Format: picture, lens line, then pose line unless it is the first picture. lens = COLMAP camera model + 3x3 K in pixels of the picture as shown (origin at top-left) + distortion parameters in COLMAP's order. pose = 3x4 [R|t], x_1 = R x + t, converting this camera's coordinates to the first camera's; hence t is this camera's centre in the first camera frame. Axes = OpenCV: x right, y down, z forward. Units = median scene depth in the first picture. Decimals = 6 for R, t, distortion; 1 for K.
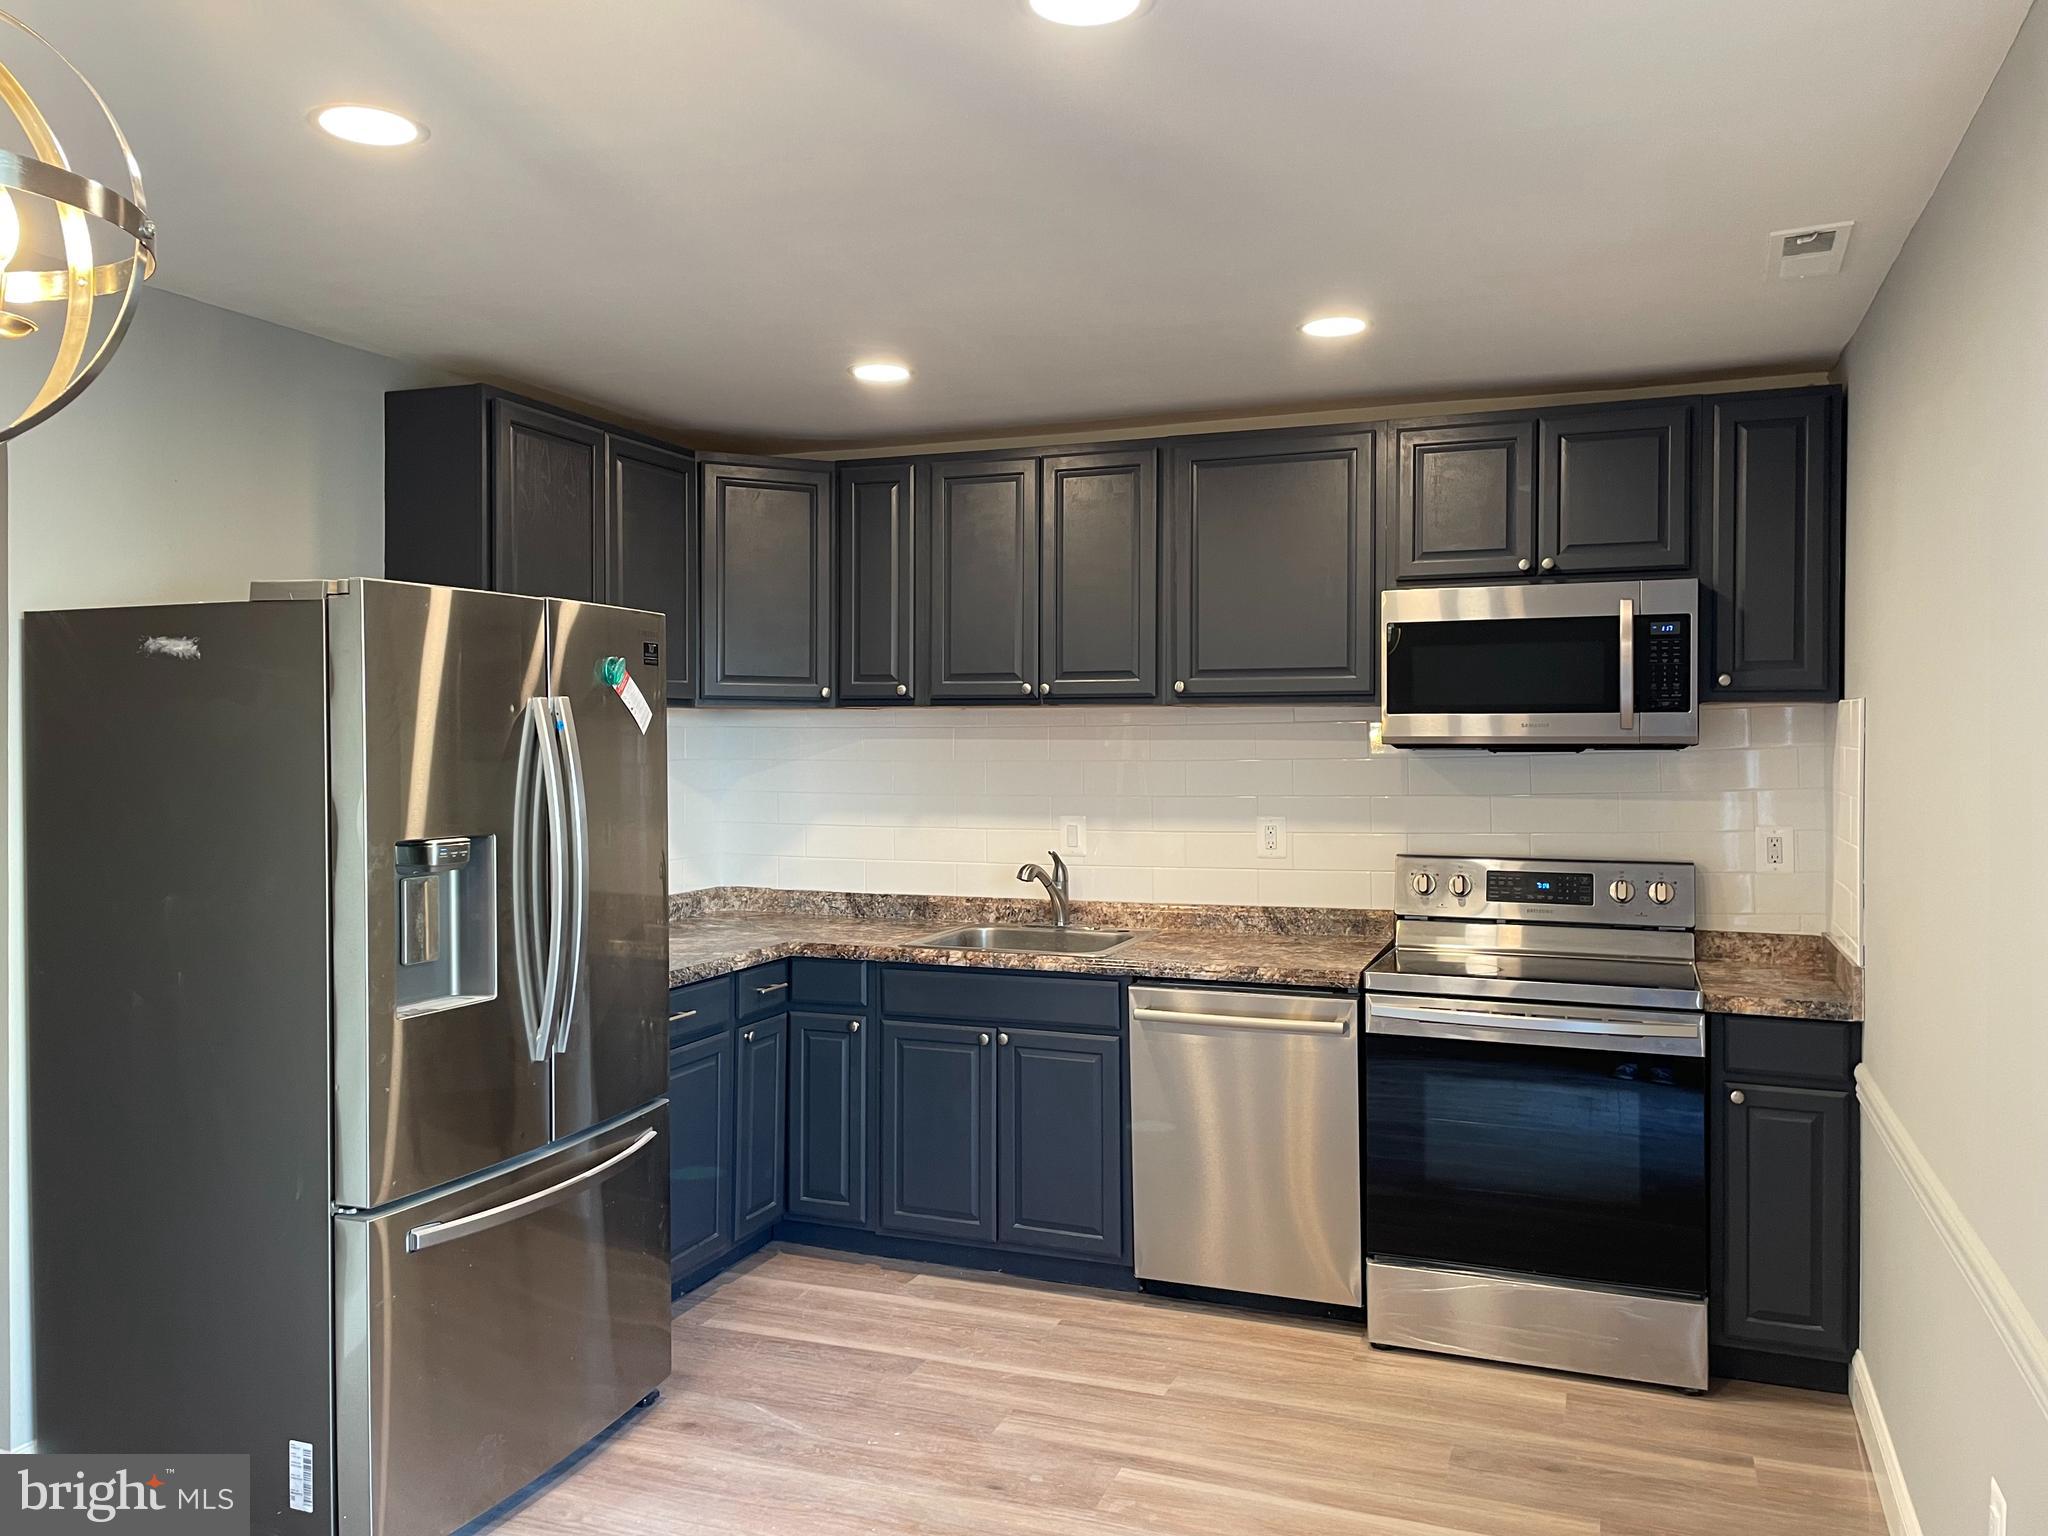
lens RADIAL K [[1563.6, 0, 1027.2], [0, 1563.6, 755.6], [0, 0, 1]] dist [0.103871, -0.139400]
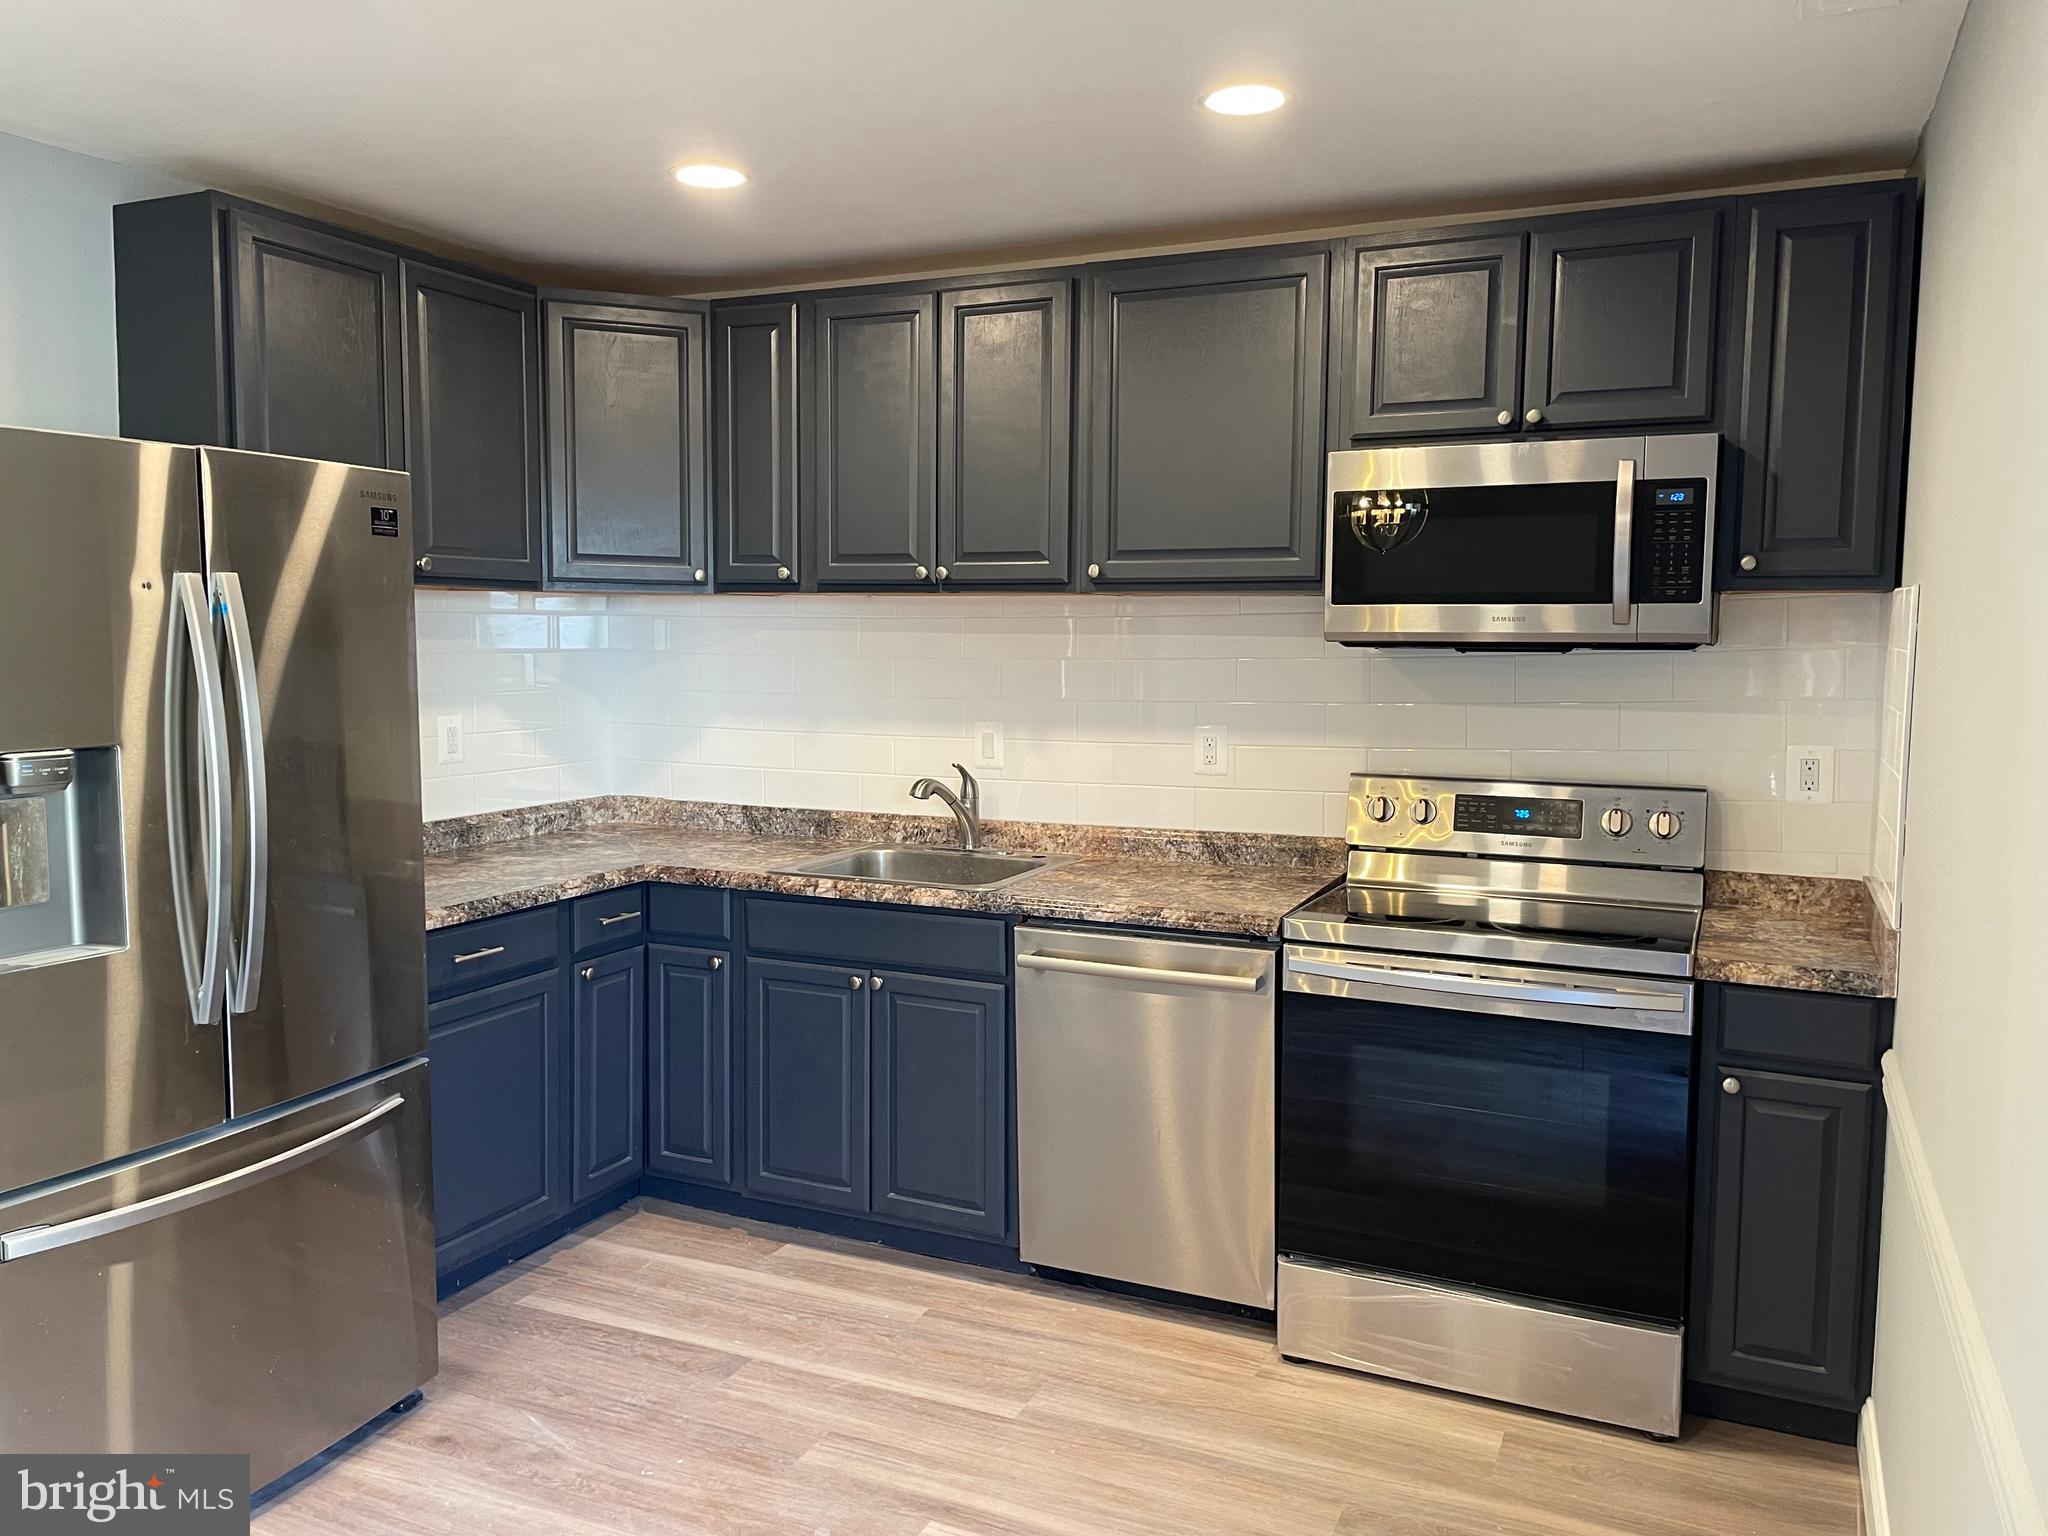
lens RADIAL K [[1559.2, 0, 1024.0], [0, 1559.2, 768.0], [0, 0, 1]] dist [0.104799, -0.135038]
pose [[0.997996, 0.012937, -0.061940, 0.122866], [-0.008146, 0.996999, 0.076990, -0.003134], [0.062751, -0.076331, 0.995106, 0.172441]]
